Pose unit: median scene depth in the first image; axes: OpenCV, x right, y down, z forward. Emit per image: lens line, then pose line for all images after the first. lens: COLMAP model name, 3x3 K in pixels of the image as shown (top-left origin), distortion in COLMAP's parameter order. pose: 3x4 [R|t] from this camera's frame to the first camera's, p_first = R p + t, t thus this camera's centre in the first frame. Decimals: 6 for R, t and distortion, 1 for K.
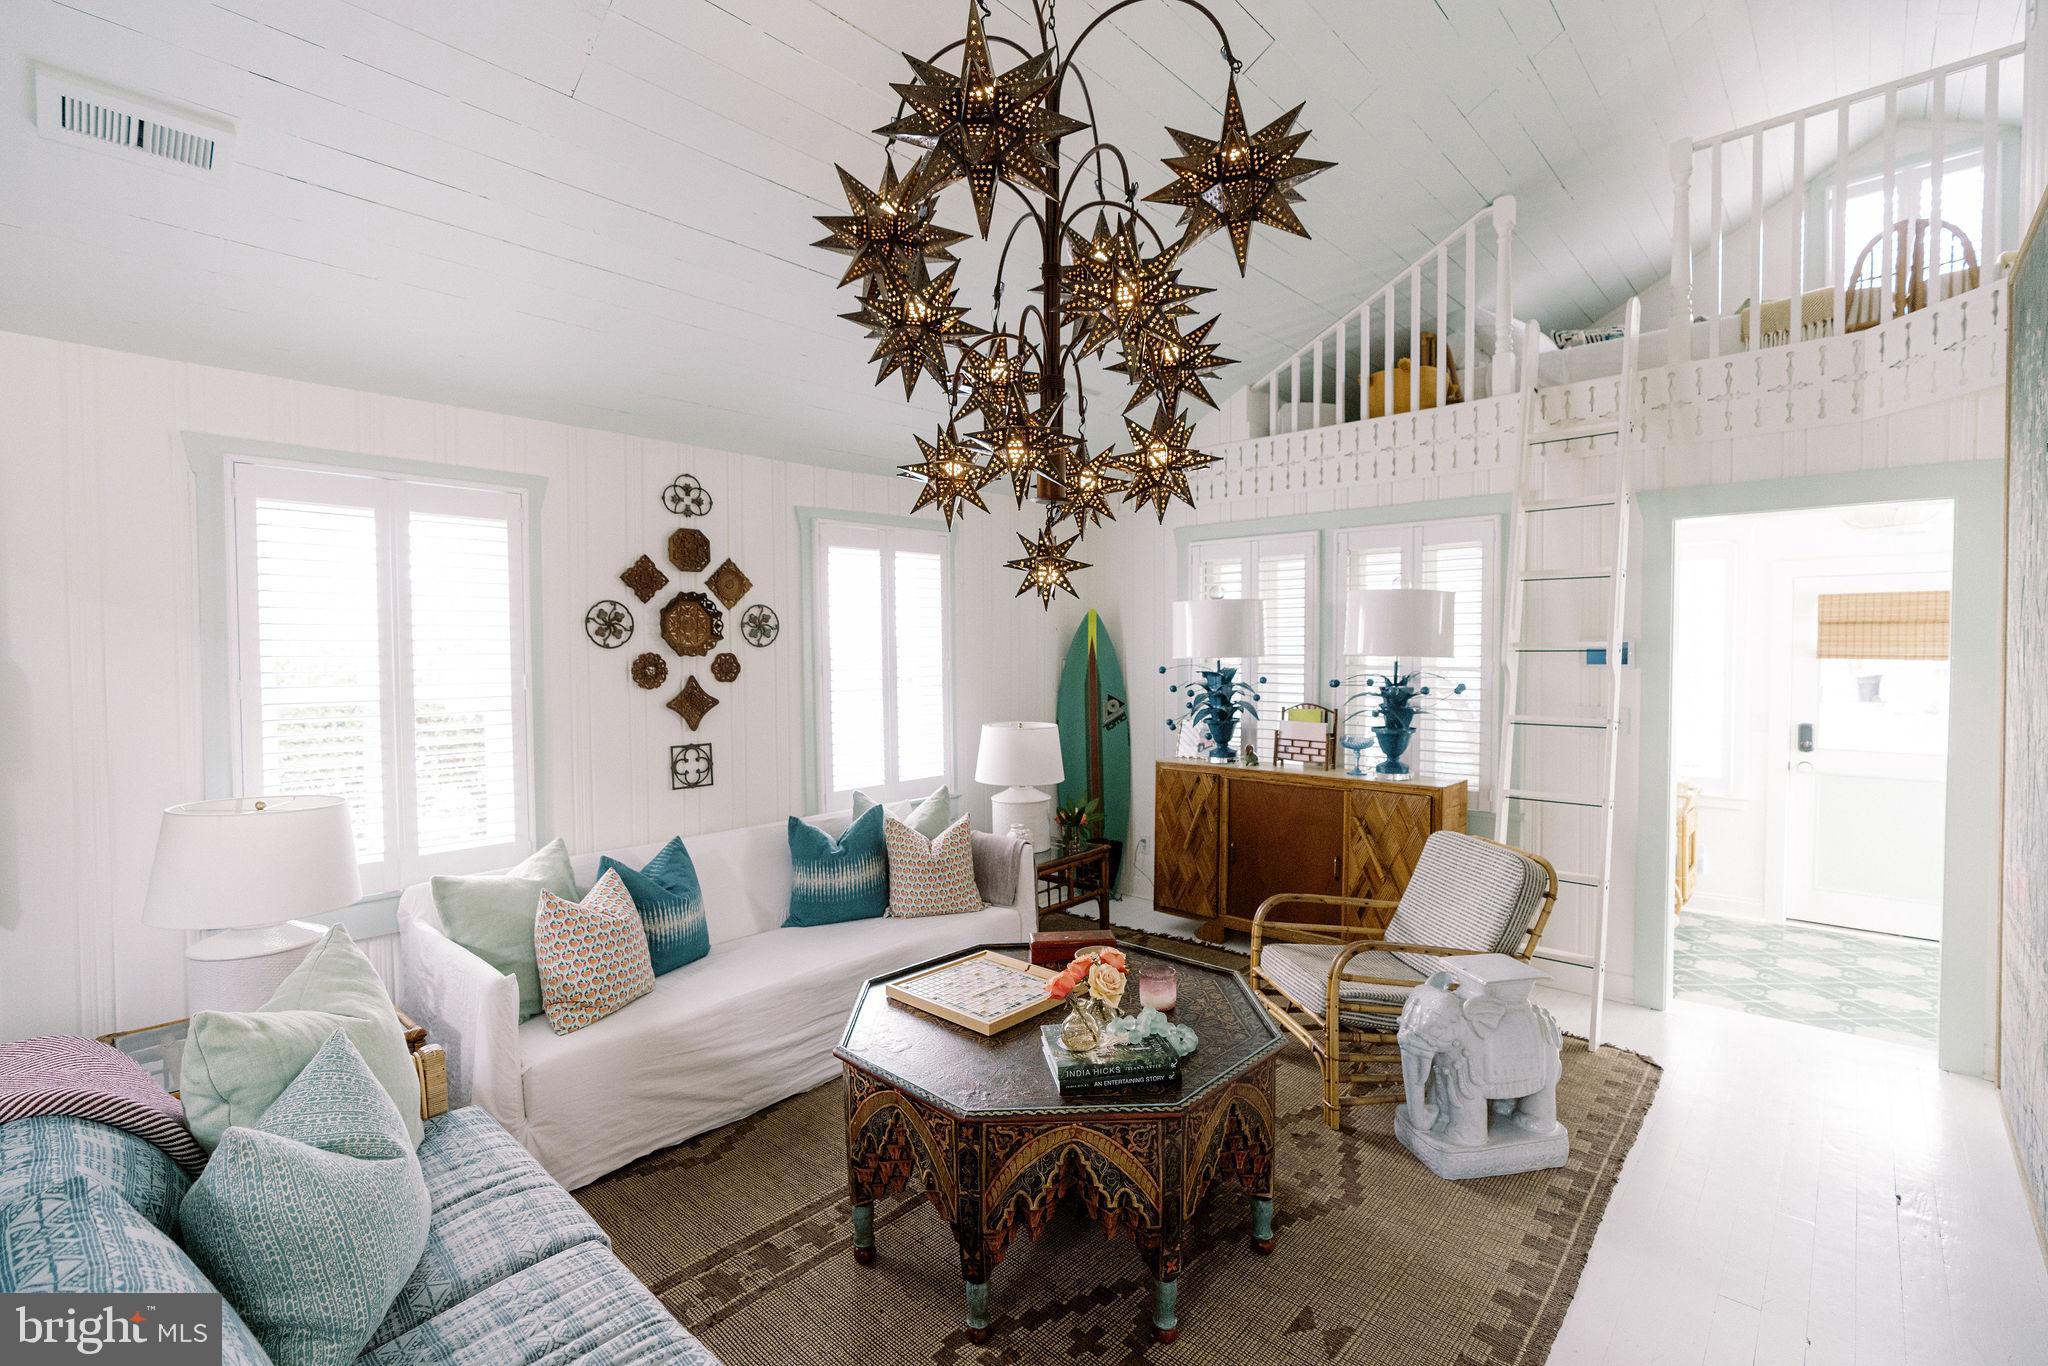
lens RADIAL K [[893.9, 0, 1015.7], [0, 893.9, 690.2], [0, 0, 1]] dist [-0.012522, -0.000120]
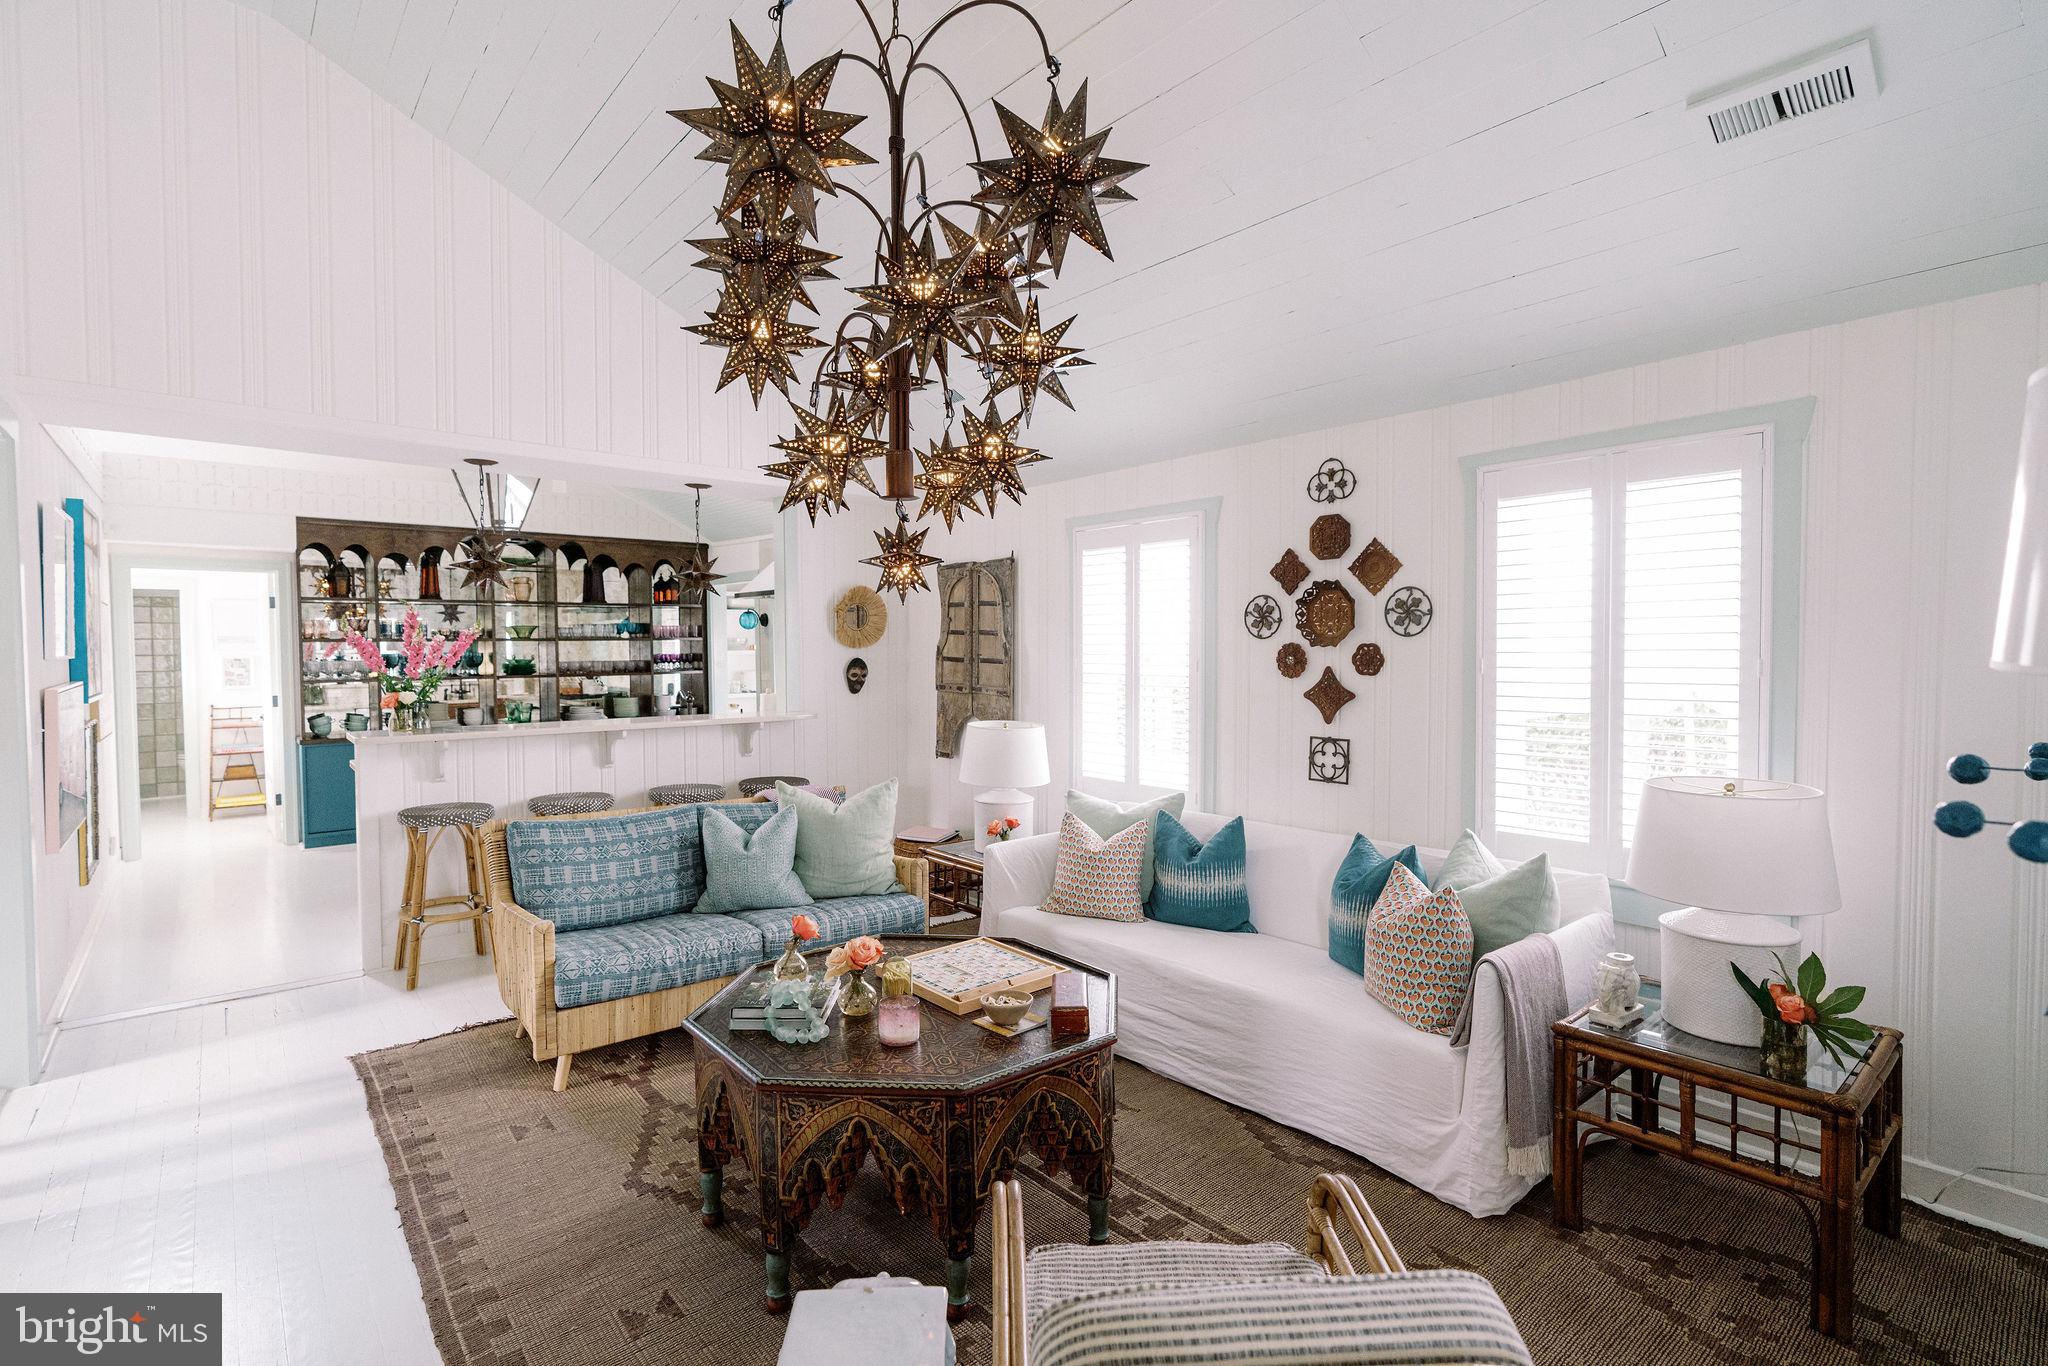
lens RADIAL K [[992.2, 0, 1018.4], [0, 992.2, 665.9], [0, 0, 1]] dist [0.037423, 0.000495]
pose [[-0.127944, 0.037241, -0.991082, 0.750266], [-0.030070, 0.998690, 0.041408, -0.051786], [0.991325, 0.035100, -0.126656, 0.802370]]
